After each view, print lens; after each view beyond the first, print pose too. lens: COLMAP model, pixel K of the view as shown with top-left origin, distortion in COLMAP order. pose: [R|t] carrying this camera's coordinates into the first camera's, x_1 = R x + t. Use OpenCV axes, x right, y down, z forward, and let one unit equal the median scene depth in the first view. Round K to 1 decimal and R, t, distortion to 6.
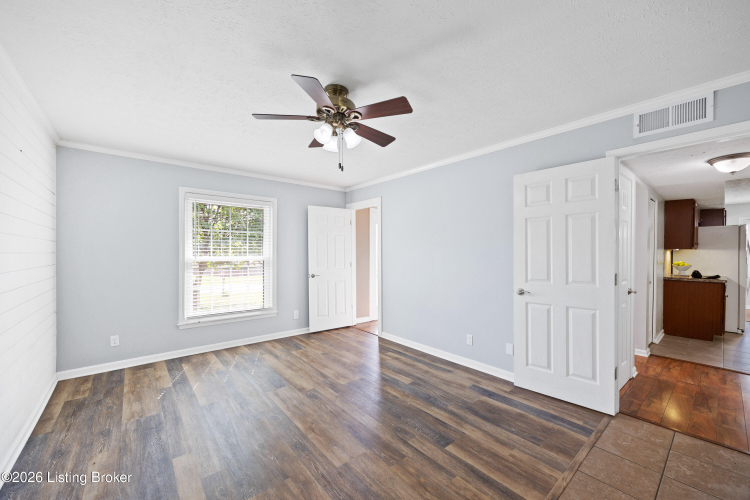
lens RADIAL K [[290.1, 0, 376.4], [0, 290.1, 253.3], [0, 0, 1]] dist [0.000139, -0.000216]
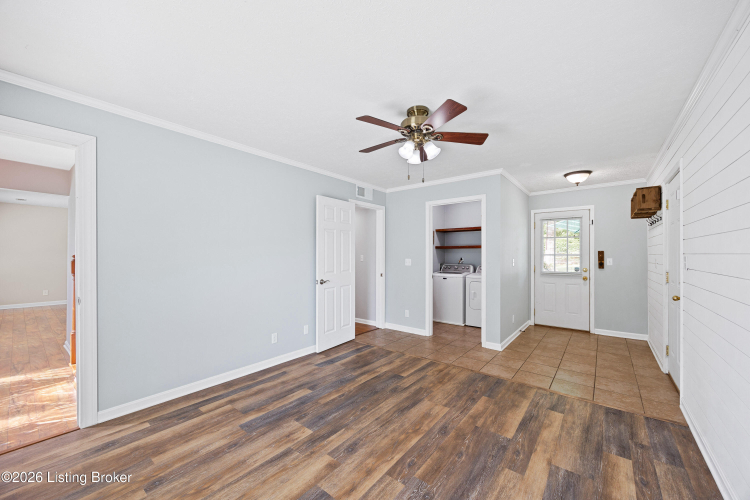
lens RADIAL K [[290.1, 0, 377.5], [0, 290.1, 252.2], [0, 0, 1]] dist [0.000139, -0.000216]
pose [[-0.203577, 0.006262, 0.979039, -0.966833], [-0.003793, 0.999967, -0.007184, 0.002729], [-0.979052, -0.005176, -0.203546, 1.102094]]
